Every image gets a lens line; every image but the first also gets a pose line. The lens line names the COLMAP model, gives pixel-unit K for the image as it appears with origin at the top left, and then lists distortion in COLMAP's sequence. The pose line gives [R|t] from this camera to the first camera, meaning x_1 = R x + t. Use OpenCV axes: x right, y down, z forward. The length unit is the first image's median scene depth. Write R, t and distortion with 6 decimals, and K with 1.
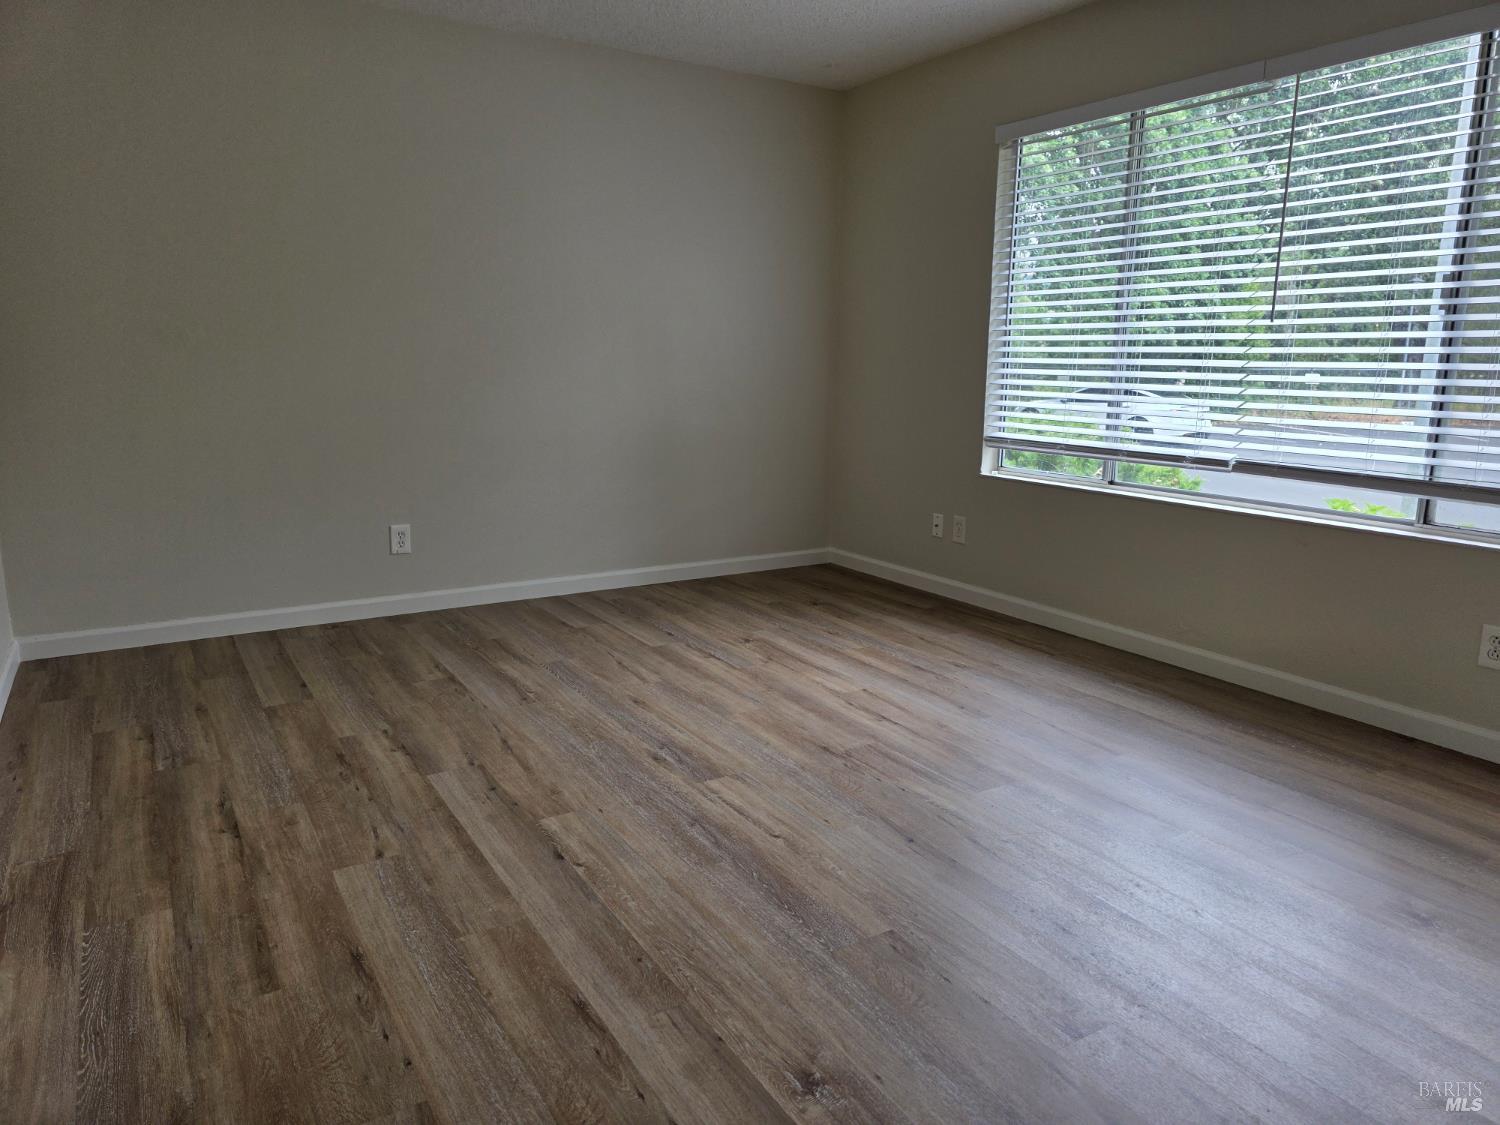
lens RADIAL K [[1013.4, 0, 757.5], [0, 1013.4, 568.2], [0, 0, 1]] dist [0.024002, -0.021468]
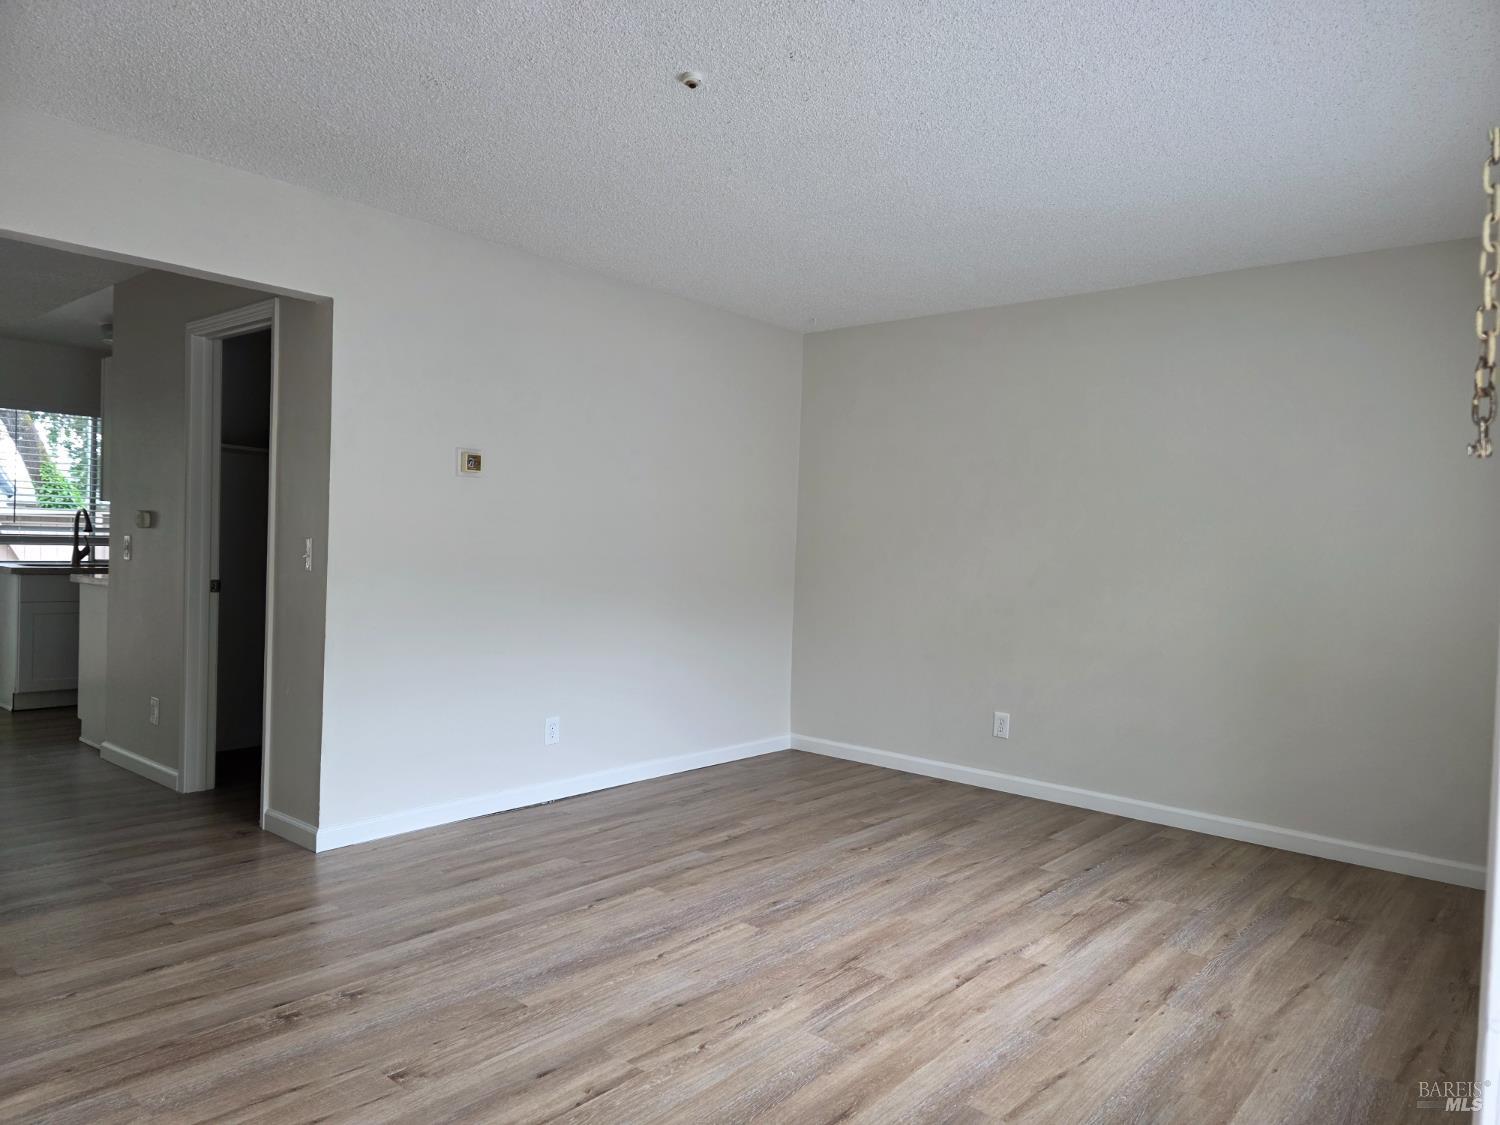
lens RADIAL K [[1013.4, 0, 756.2], [0, 1013.4, 560.9], [0, 0, 1]] dist [0.024002, -0.021468]
pose [[0.312064, 0.026661, -0.949687, 0.840308], [-0.228854, 0.972281, -0.047905, -0.115595], [0.922086, 0.232290, 0.309515, 0.431758]]
